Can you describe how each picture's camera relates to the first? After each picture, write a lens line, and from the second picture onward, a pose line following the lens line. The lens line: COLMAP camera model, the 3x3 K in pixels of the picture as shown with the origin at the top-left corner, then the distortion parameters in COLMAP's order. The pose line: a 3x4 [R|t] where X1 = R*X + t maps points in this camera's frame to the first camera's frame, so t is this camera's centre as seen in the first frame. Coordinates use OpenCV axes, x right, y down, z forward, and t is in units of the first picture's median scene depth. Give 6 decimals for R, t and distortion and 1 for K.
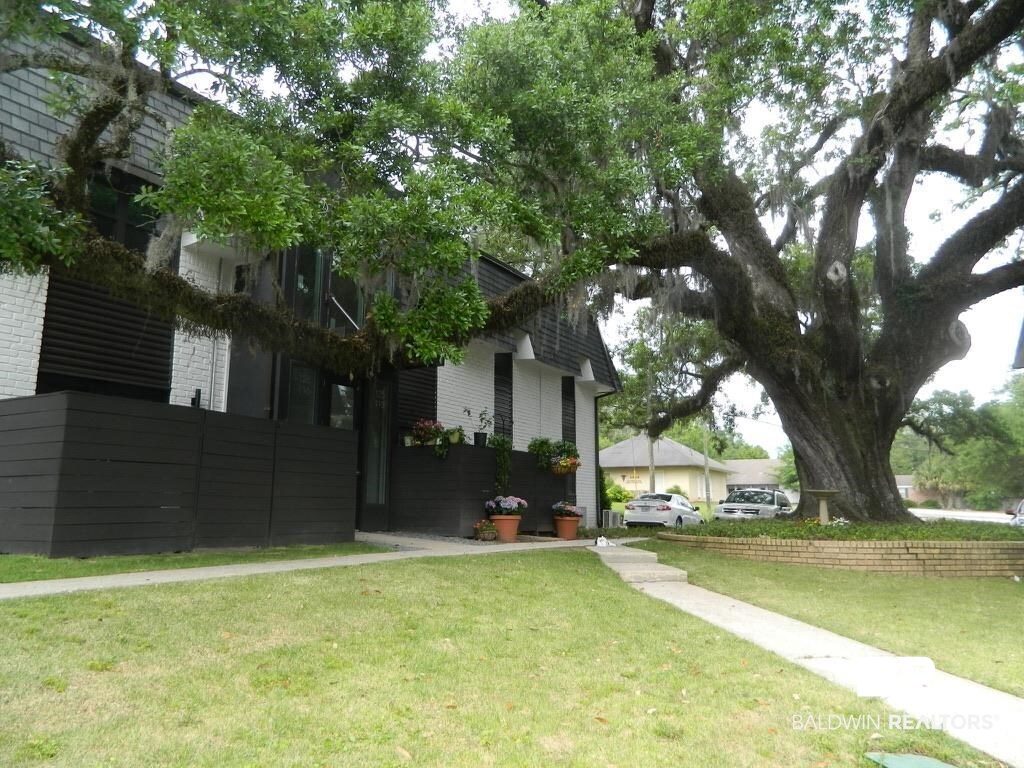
lens RADIAL K [[758.2, 0, 506.8], [0, 758.2, 370.3], [0, 0, 1]] dist [0.001699, -0.000421]
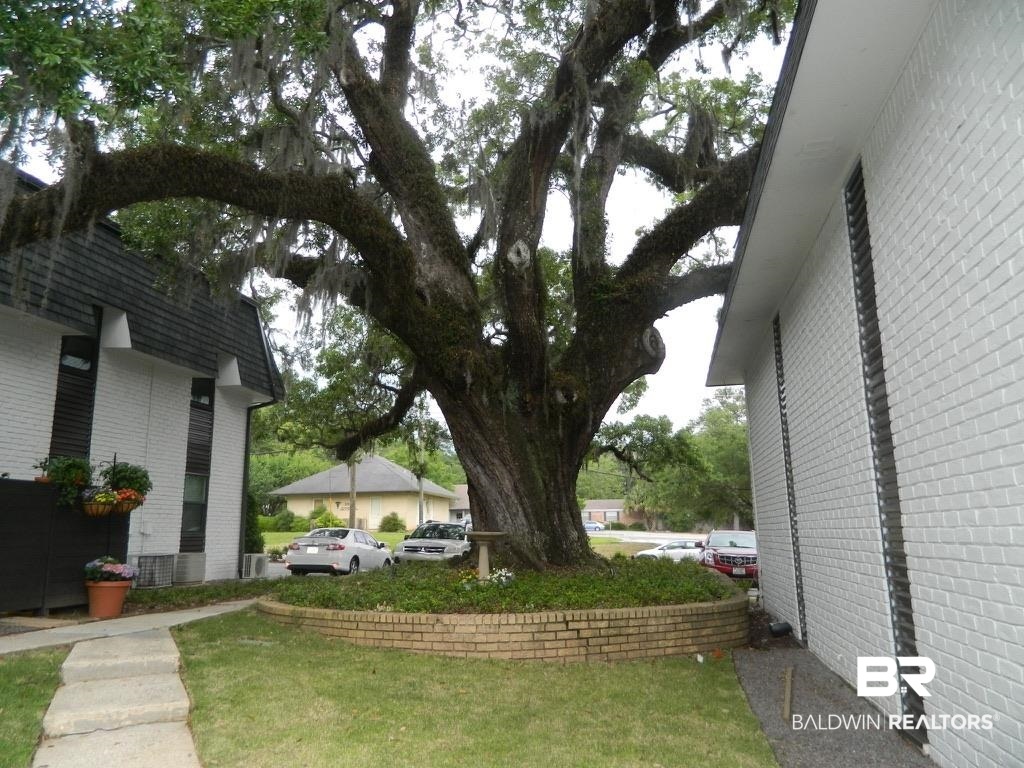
lens RADIAL K [[761.5, 0, 509.1], [0, 761.5, 371.4], [0, 0, 1]] dist [0.010301, -0.002277]
pose [[0.944258, 0.049422, 0.325475, 0.163237], [-0.040139, 0.998575, -0.035177, 0.020889], [-0.326749, 0.020151, 0.944896, 0.239507]]
